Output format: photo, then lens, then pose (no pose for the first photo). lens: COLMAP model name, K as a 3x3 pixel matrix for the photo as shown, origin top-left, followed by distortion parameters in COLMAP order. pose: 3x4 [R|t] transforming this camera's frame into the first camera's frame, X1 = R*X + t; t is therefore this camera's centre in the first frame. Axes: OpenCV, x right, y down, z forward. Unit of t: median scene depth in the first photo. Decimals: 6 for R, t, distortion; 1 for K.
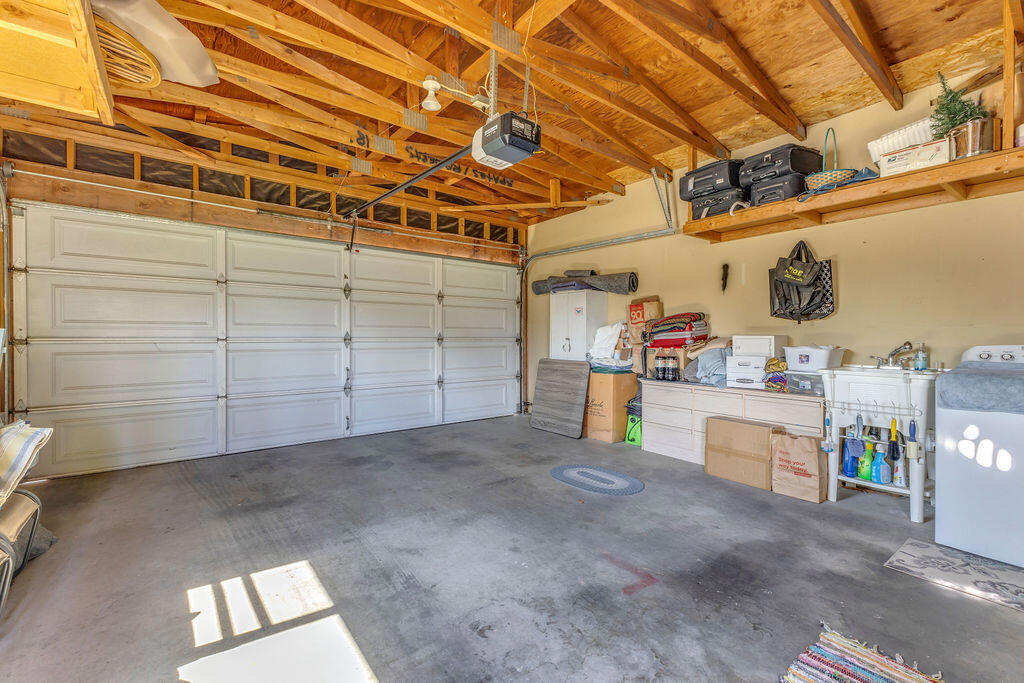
lens RADIAL K [[438.9, 0, 520.9], [0, 438.9, 335.8], [0, 0, 1]] dist [0.014133, -0.007462]
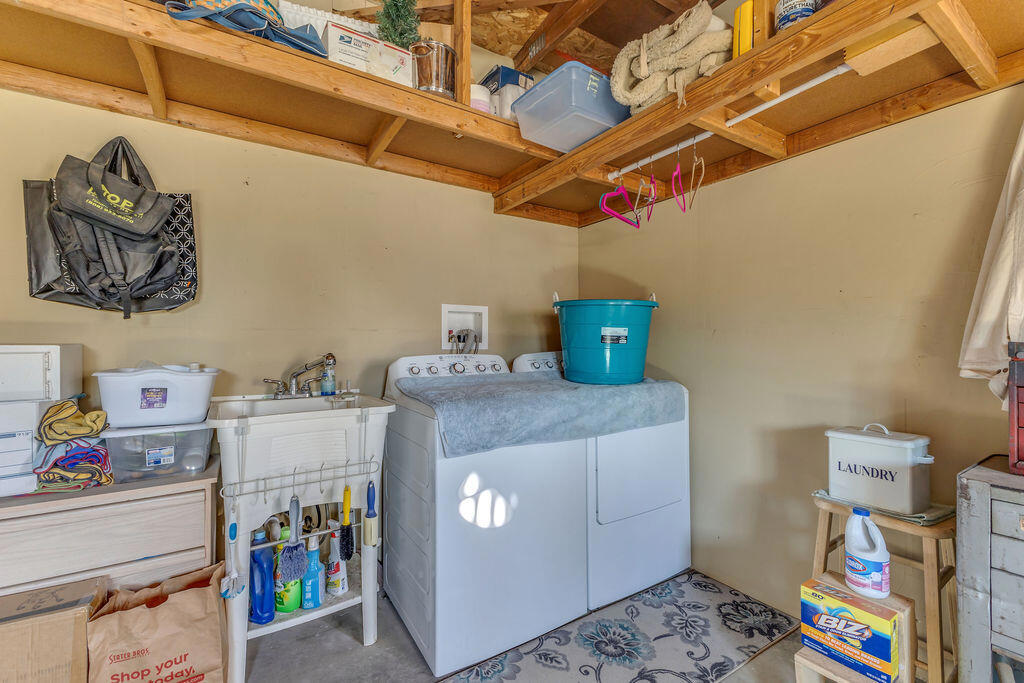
lens RADIAL K [[442.2, 0, 513.3], [0, 442.2, 340.6], [0, 0, 1]] dist [0.001145, 0.000209]
pose [[0.093259, 0.004115, 0.995633, 0.247518], [0.003458, 0.999984, -0.004457, -0.001456], [-0.995636, 0.003859, 0.093243, 0.630799]]
